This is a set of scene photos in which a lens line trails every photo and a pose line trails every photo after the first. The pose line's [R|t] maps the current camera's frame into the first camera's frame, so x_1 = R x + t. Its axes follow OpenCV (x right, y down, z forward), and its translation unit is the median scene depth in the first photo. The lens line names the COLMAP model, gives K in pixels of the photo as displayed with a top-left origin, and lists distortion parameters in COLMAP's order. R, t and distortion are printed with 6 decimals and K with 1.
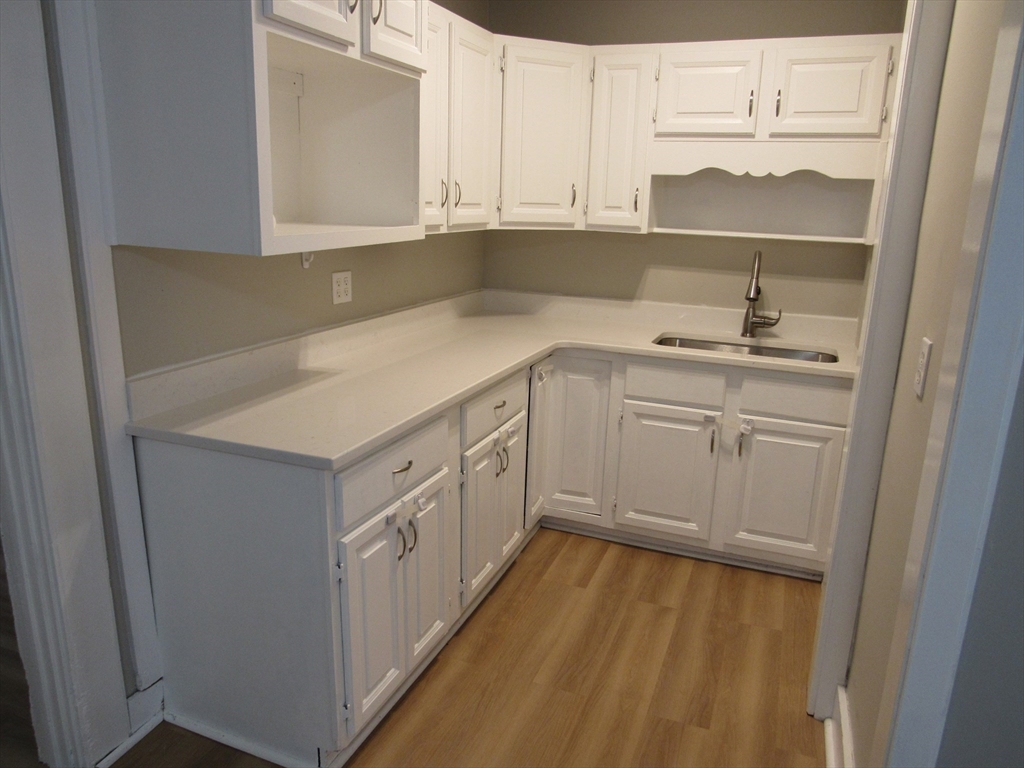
lens RADIAL K [[742.4, 0, 516.9], [0, 742.4, 382.1], [0, 0, 1]] dist [-0.015397, 0.003866]
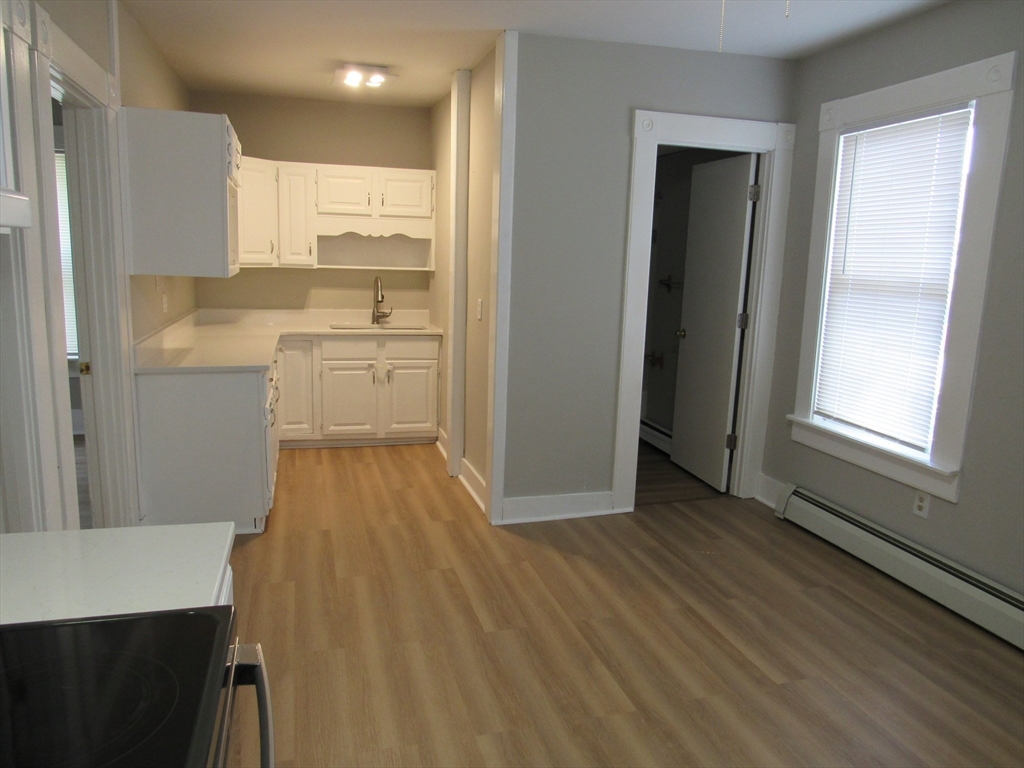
lens RADIAL K [[742.4, 0, 513.6], [0, 742.4, 384.7], [0, 0, 1]] dist [-0.015397, 0.003866]
pose [[0.798668, -0.111872, 0.591281, -0.548184], [0.142470, 0.989786, -0.005171, 0.154887], [-0.584663, 0.088370, 0.806449, -0.692840]]
